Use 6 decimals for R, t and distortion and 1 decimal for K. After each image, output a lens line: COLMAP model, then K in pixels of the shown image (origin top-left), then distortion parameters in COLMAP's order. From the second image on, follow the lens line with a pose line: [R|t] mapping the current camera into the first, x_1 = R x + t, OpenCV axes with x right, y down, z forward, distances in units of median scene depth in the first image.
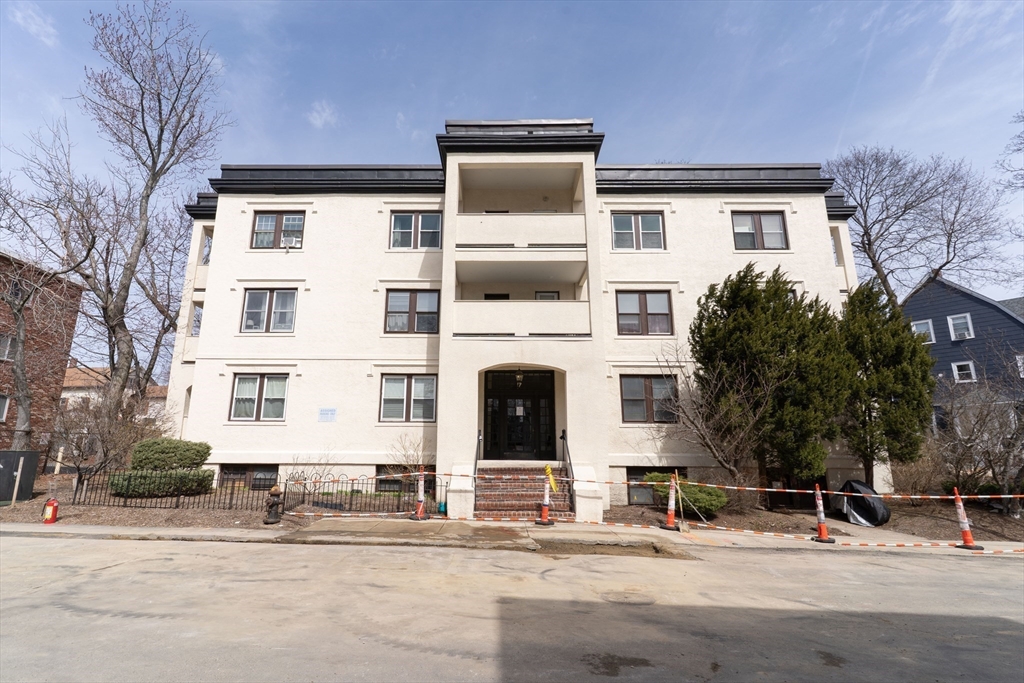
lens RADIAL K [[498.5, 0, 515.1], [0, 498.5, 341.1], [0, 0, 1]] dist [0.001378, 0.000266]
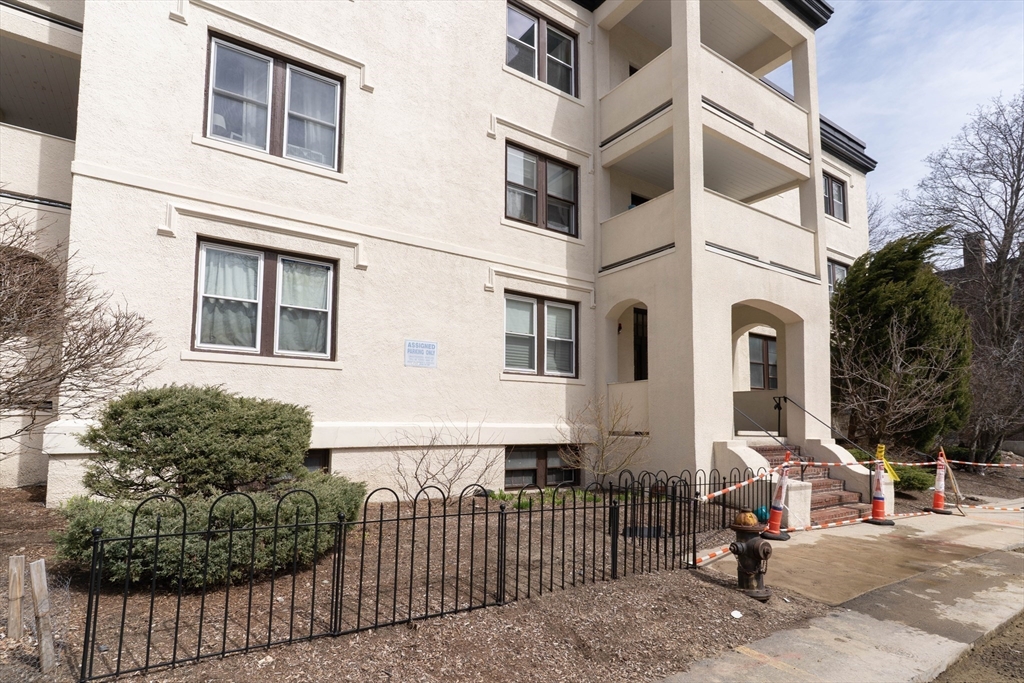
lens RADIAL K [[498.5, 0, 492.5], [0, 498.5, 383.9], [0, 0, 1]] dist [0.001378, 0.000266]
pose [[0.833644, 0.043301, 0.550602, -0.589929], [-0.128114, 0.984891, 0.116518, 0.107211], [-0.537238, -0.167674, 0.826596, 0.519899]]
